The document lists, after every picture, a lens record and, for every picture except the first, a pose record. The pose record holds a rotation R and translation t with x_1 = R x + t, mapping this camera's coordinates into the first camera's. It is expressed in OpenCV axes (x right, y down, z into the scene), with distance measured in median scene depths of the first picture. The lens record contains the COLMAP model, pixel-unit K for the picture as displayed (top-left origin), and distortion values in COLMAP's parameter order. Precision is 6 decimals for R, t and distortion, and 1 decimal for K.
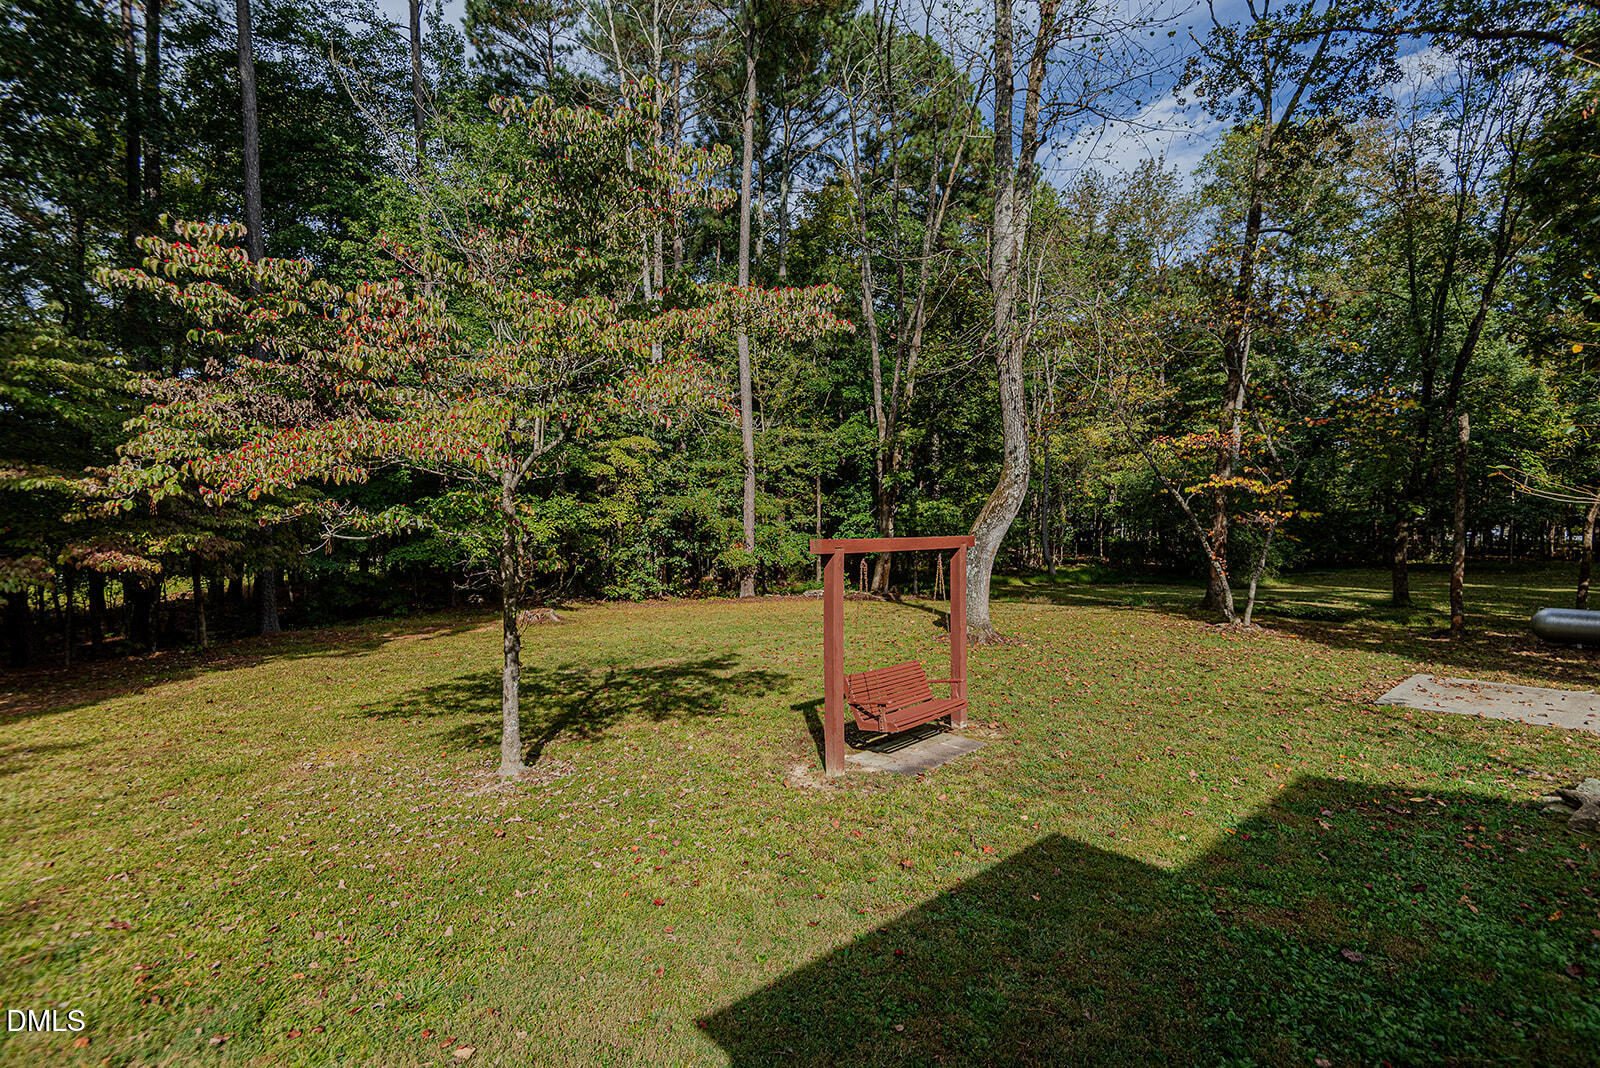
lens RADIAL K [[739.5, 0, 810.5], [0, 739.5, 534.8], [0, 0, 1]] dist [-0.003715, -0.001492]
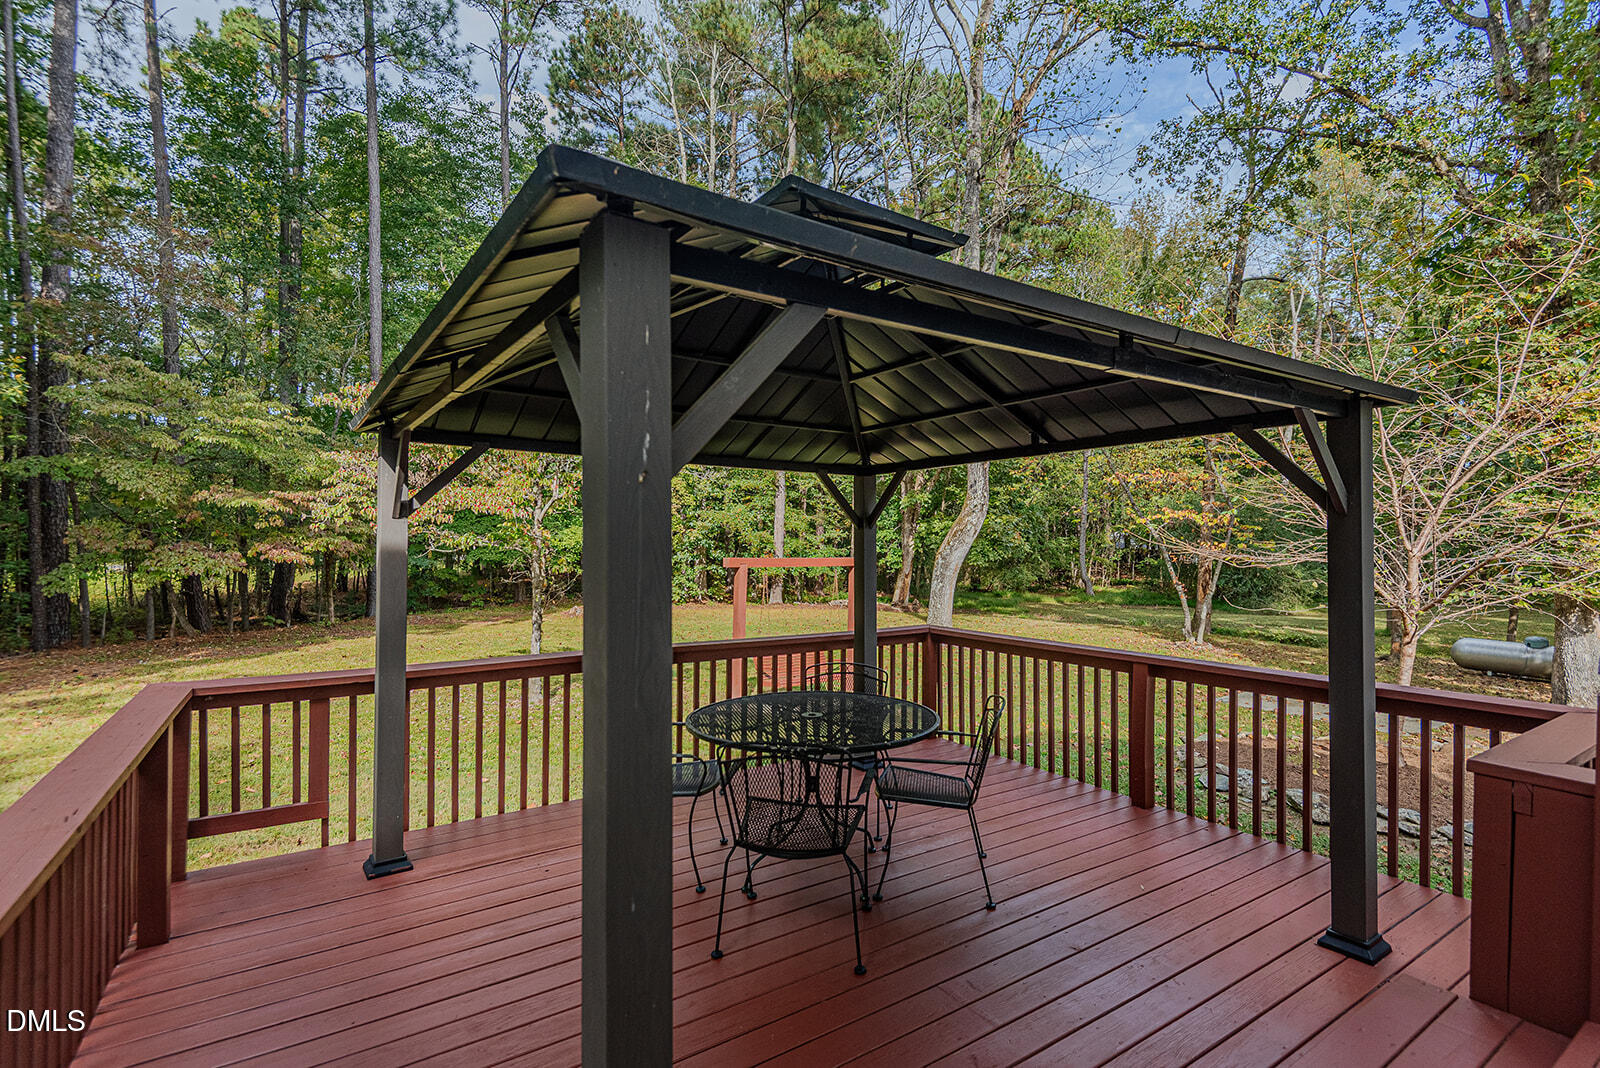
lens RADIAL K [[739.5, 0, 790.7], [0, 739.5, 536.0], [0, 0, 1]] dist [-0.003715, -0.001492]
pose [[0.993393, 0.027713, -0.111361, 0.058932], [-0.029153, 0.999511, -0.011328, -0.004977], [0.110993, 0.014500, 0.993715, -0.097991]]
